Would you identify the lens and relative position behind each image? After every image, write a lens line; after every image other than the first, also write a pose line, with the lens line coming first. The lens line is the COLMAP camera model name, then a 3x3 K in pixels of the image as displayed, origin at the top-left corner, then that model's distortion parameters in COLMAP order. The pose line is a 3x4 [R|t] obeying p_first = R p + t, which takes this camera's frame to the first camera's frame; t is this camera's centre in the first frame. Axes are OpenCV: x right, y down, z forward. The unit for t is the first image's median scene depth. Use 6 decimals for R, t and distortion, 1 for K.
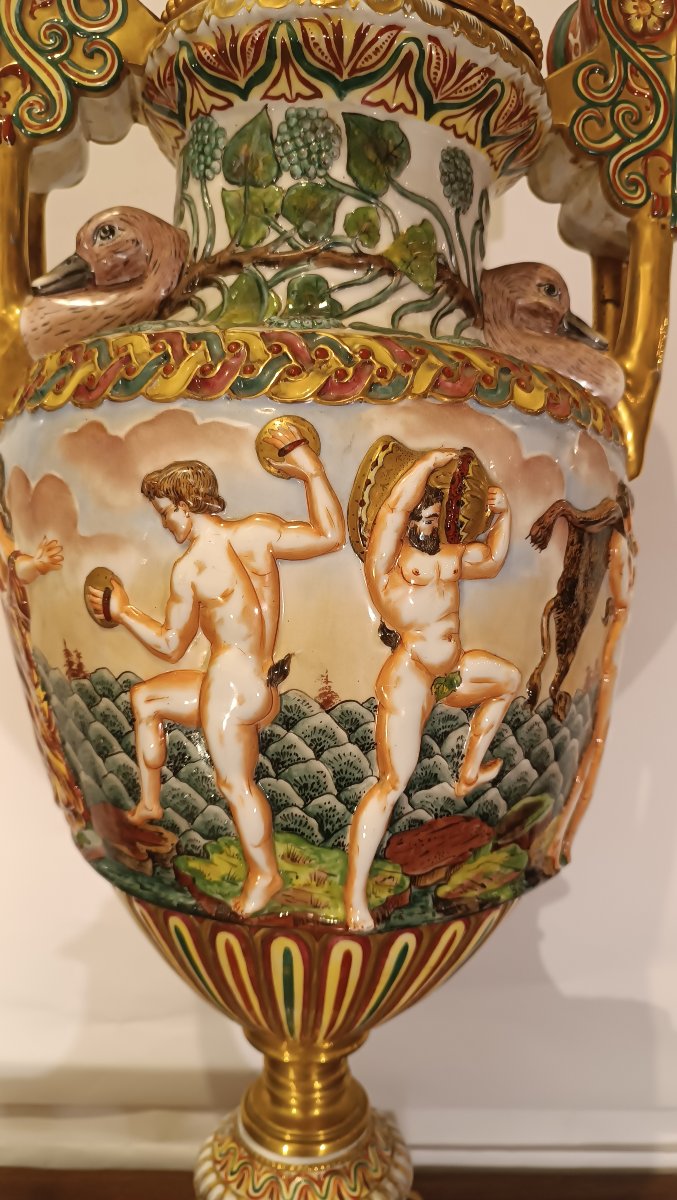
lens RADIAL K [[874.7, 0, 338.5], [0, 874.7, 600.0], [0, 0, 1]] dist [0.002426, -0.032990]
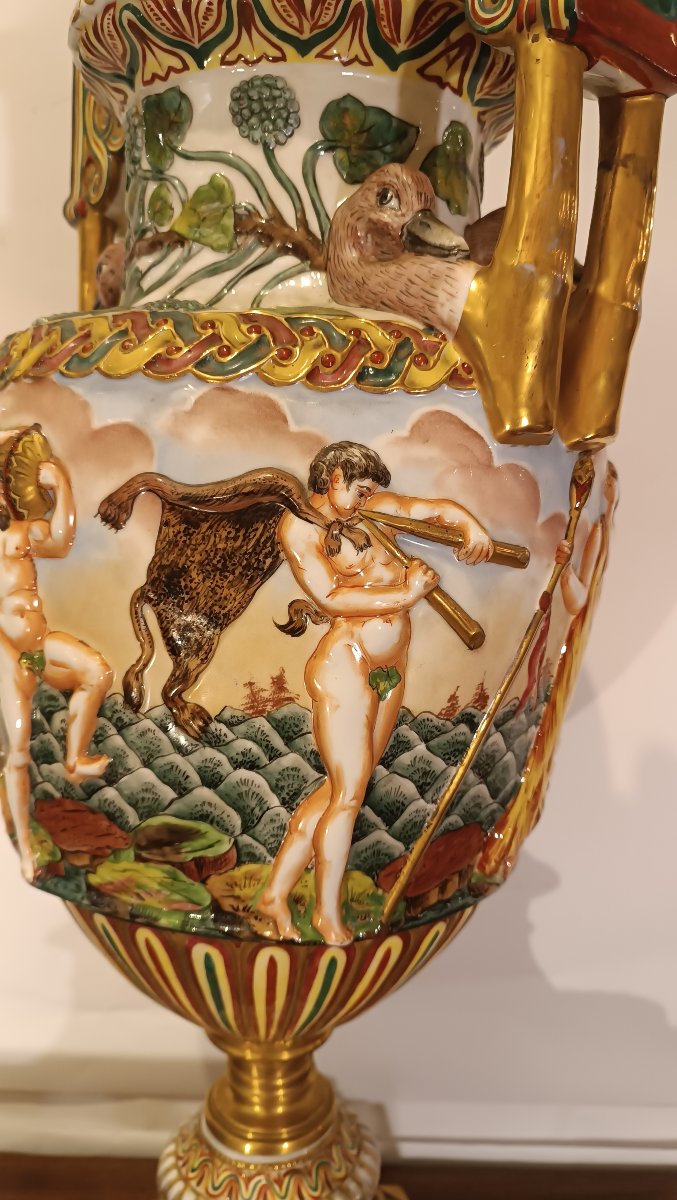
lens RADIAL K [[874.7, 0, 338.5], [0, 874.7, 600.0], [0, 0, 1]] dist [0.002426, -0.032990]
pose [[0.545991, 0.080302, -0.833934, 1.019568], [-0.083116, 0.995677, 0.041460, -0.039238], [0.833658, 0.046676, 0.550305, 0.653082]]
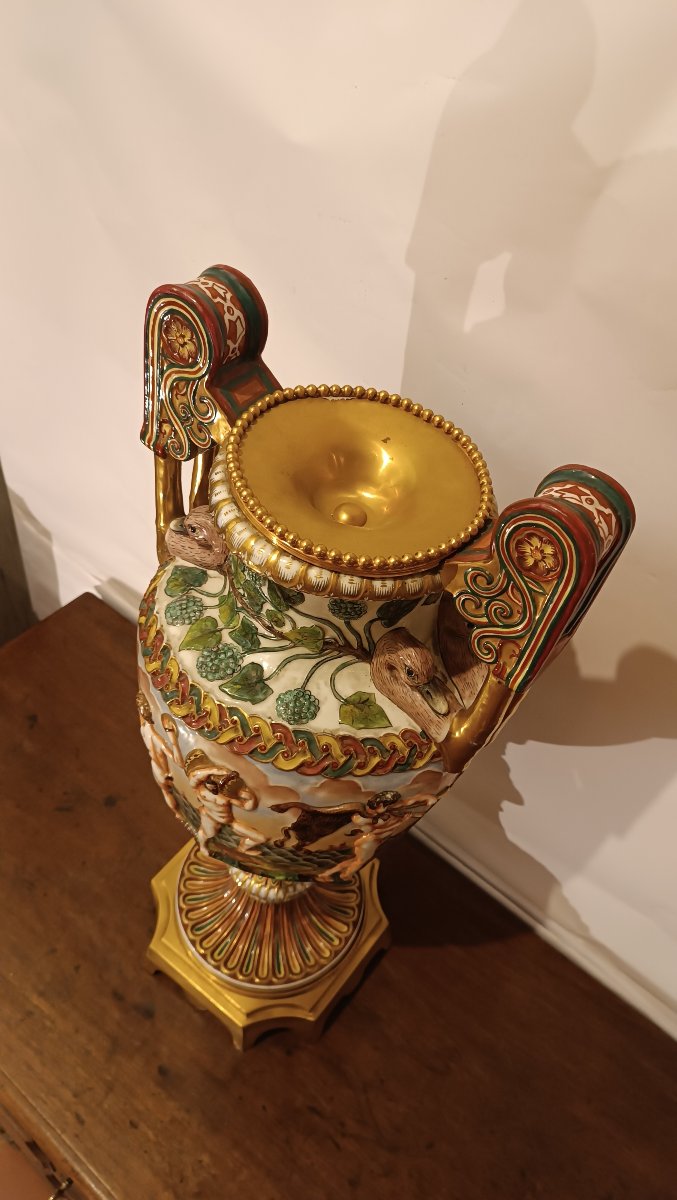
lens RADIAL K [[874.7, 0, 338.5], [0, 874.7, 600.0], [0, 0, 1]] dist [0.002426, -0.032990]
pose [[0.686687, 0.573542, -0.446667, 0.869701], [-0.178924, 0.728881, 0.660847, -1.627968], [0.704590, -0.373875, 0.603133, 0.069751]]
